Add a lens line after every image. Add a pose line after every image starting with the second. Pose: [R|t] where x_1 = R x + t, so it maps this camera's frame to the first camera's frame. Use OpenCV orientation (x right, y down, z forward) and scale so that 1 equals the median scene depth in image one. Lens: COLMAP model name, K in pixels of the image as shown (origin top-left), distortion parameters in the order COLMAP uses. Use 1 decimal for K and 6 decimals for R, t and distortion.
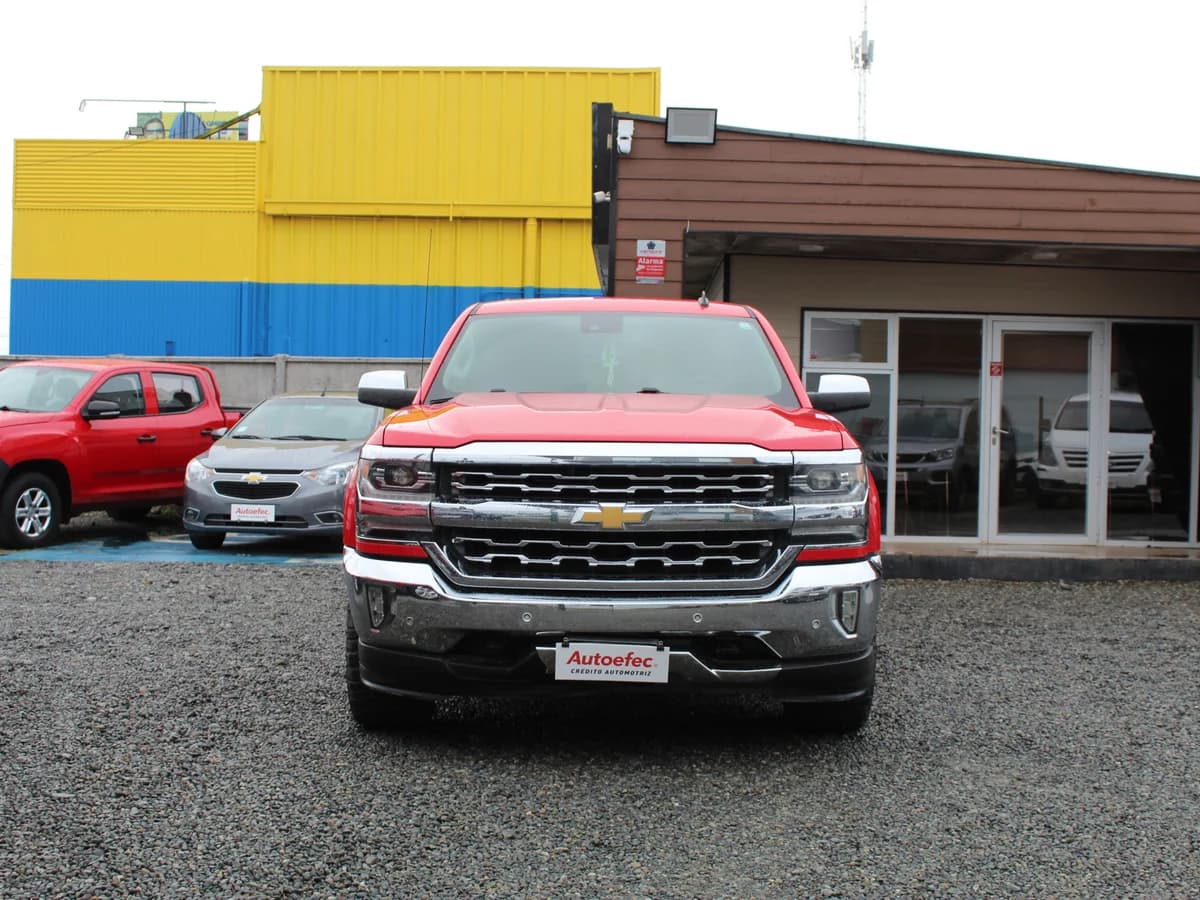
lens RADIAL K [[1636.6, 0, 625.5], [0, 1636.6, 507.2], [0, 0, 1]] dist [-0.034910, -0.021350]
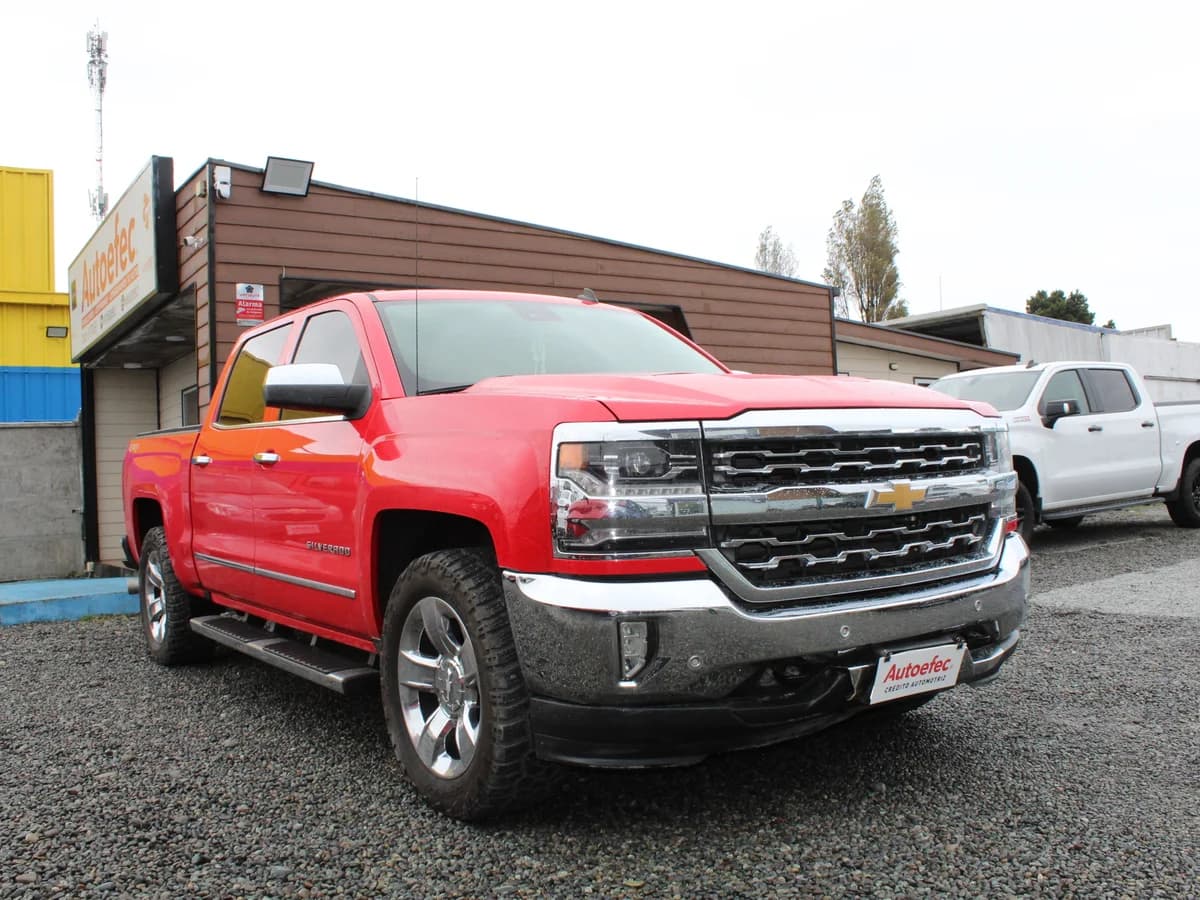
lens RADIAL K [[1184.1, 0, 671.8], [0, 1184.1, 448.5], [0, 0, 1]] dist [-0.242343, 0.224560]
pose [[0.787172, -0.034168, 0.615786, -0.415524], [0.087946, 0.994479, -0.057244, 0.005147], [-0.610431, 0.099216, 0.785831, 0.543822]]
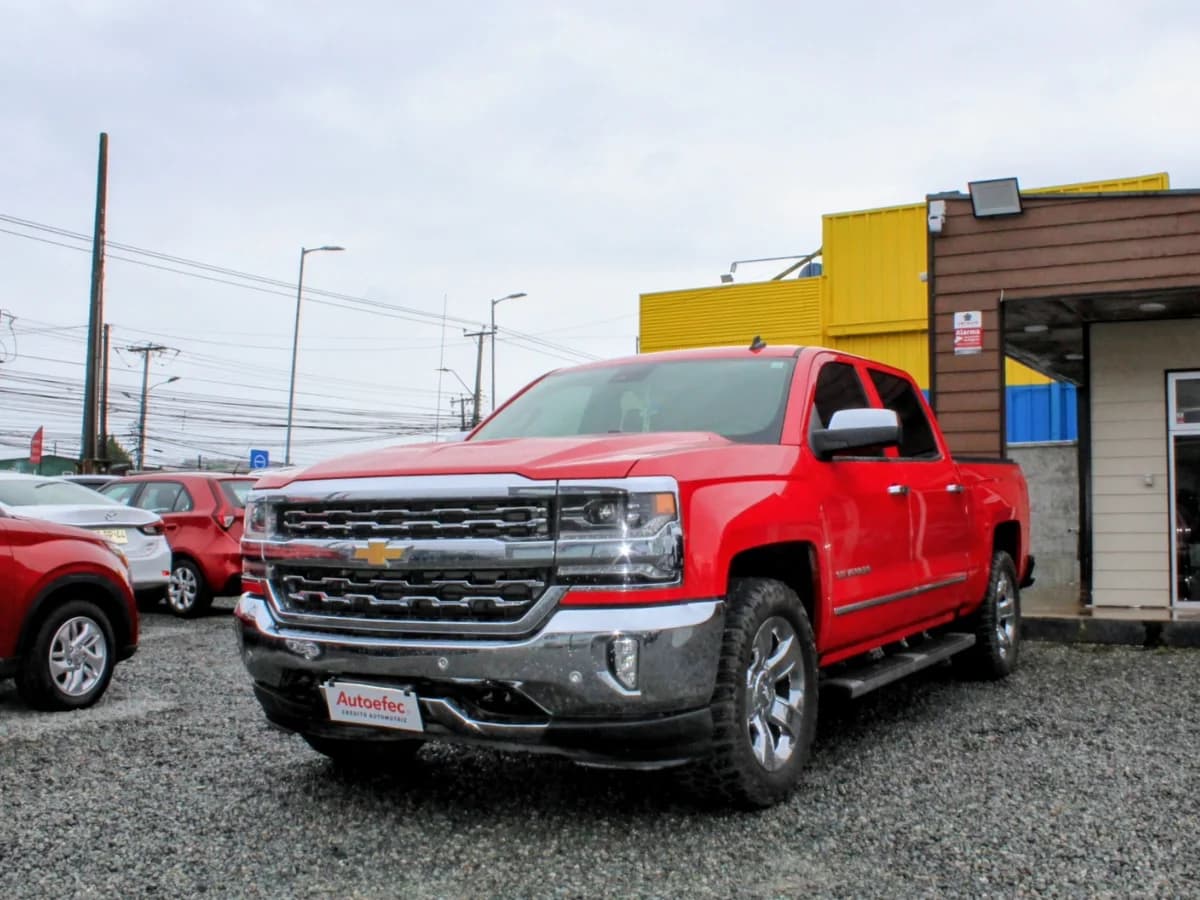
lens RADIAL K [[1342.3, 0, 596.7], [0, 1342.3, 428.1], [0, 0, 1]] dist [-0.210866, 0.252337]
pose [[0.851615, -0.054736, -0.521302, 0.460253], [-0.012203, 0.992193, -0.124114, 0.025756], [0.524025, 0.112059, 0.844299, 0.360066]]
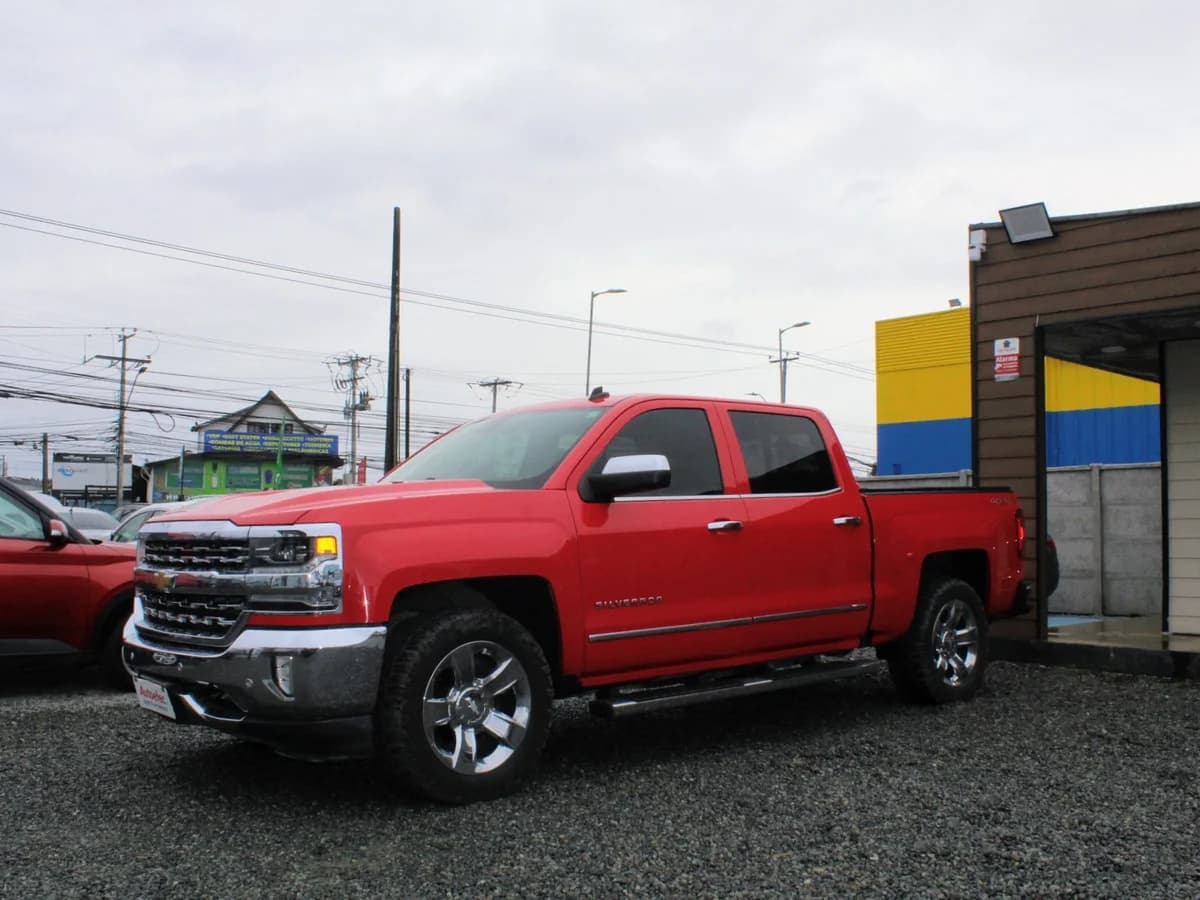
lens RADIAL K [[1233.3, 0, 545.9], [0, 1233.3, 452.7], [0, 0, 1]] dist [-0.126983, 0.026563]
pose [[0.614116, -0.064543, -0.786572, 0.815594], [-0.033485, 0.993622, -0.107675, -0.000330], [0.788505, 0.092463, 0.608038, 0.591941]]
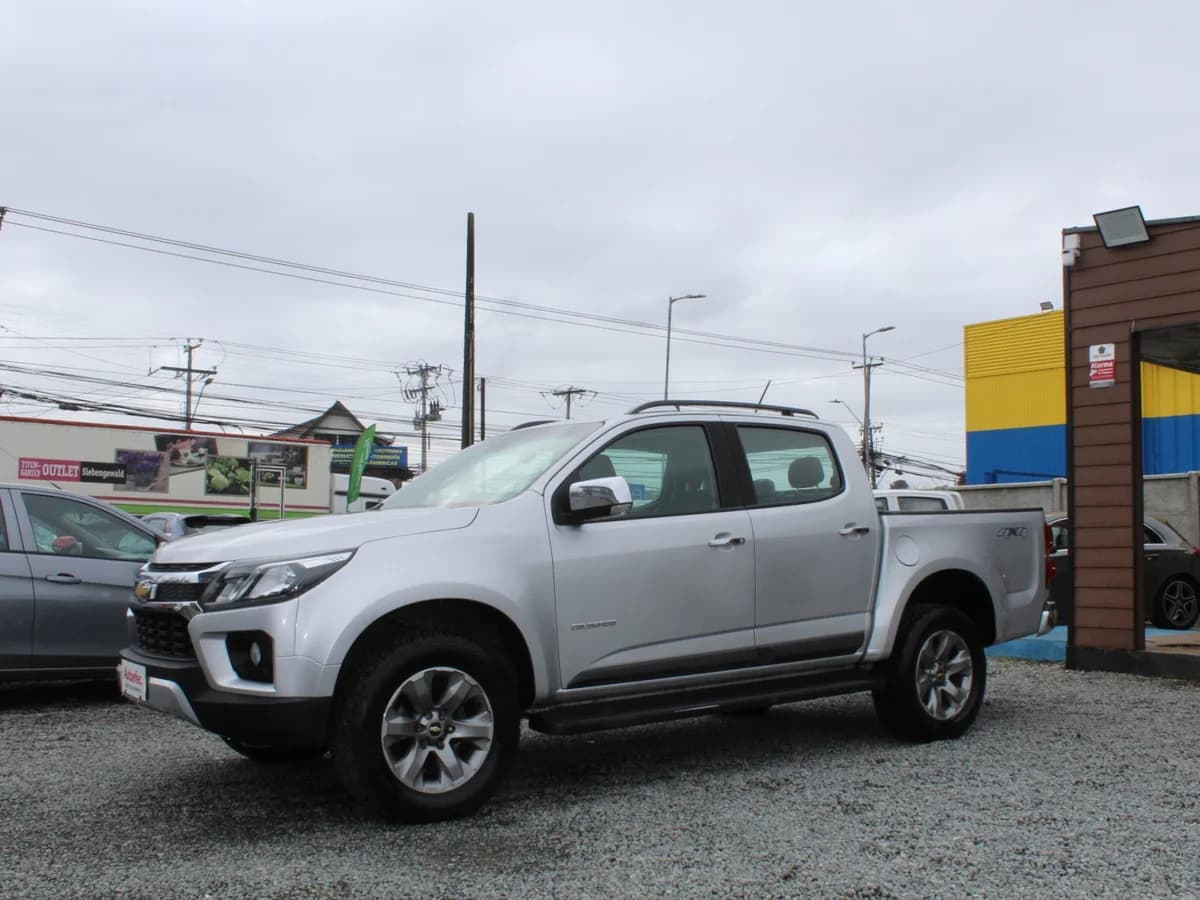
lens RADIAL K [[1281.2, 0, 559.5], [0, 1281.2, 469.0], [0, 0, 1]] dist [-0.135851, 0.047543]
pose [[0.577835, -0.064444, -0.813605, 0.842555], [-0.032651, 0.994254, -0.101942, 0.006414], [0.815500, 0.085470, 0.572411, 0.543966]]
